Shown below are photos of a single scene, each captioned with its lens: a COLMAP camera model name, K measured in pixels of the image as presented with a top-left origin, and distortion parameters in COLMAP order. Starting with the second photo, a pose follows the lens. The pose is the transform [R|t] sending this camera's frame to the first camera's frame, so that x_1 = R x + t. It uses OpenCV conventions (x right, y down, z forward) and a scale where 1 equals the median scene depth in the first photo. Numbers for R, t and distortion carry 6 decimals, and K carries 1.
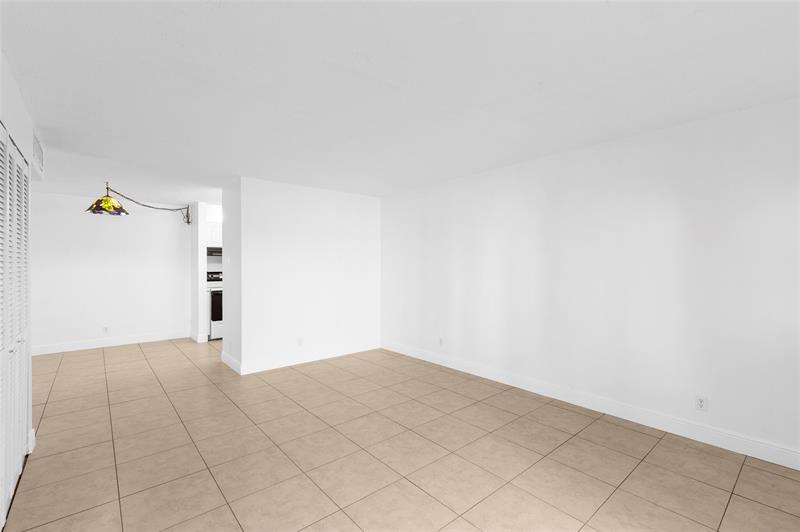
lens RADIAL K [[359.1, 0, 403.5], [0, 359.1, 265.1], [0, 0, 1]] dist [0.007605, -0.002266]
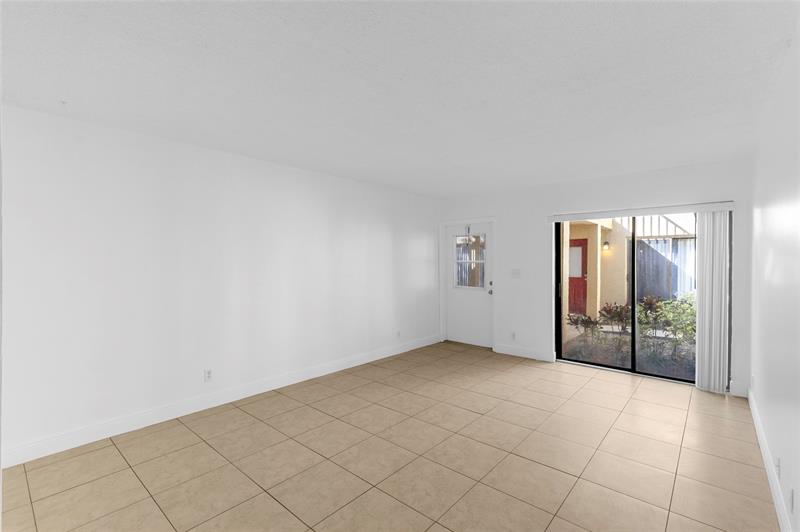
lens RADIAL K [[359.1, 0, 400.2], [0, 359.1, 262.1], [0, 0, 1]] dist [0.007605, -0.002266]
pose [[-0.146824, 0.004619, 0.989152, -0.971080], [0.002558, 0.999988, -0.004290, -0.006035], [-0.989159, 0.001901, -0.146834, 1.093064]]
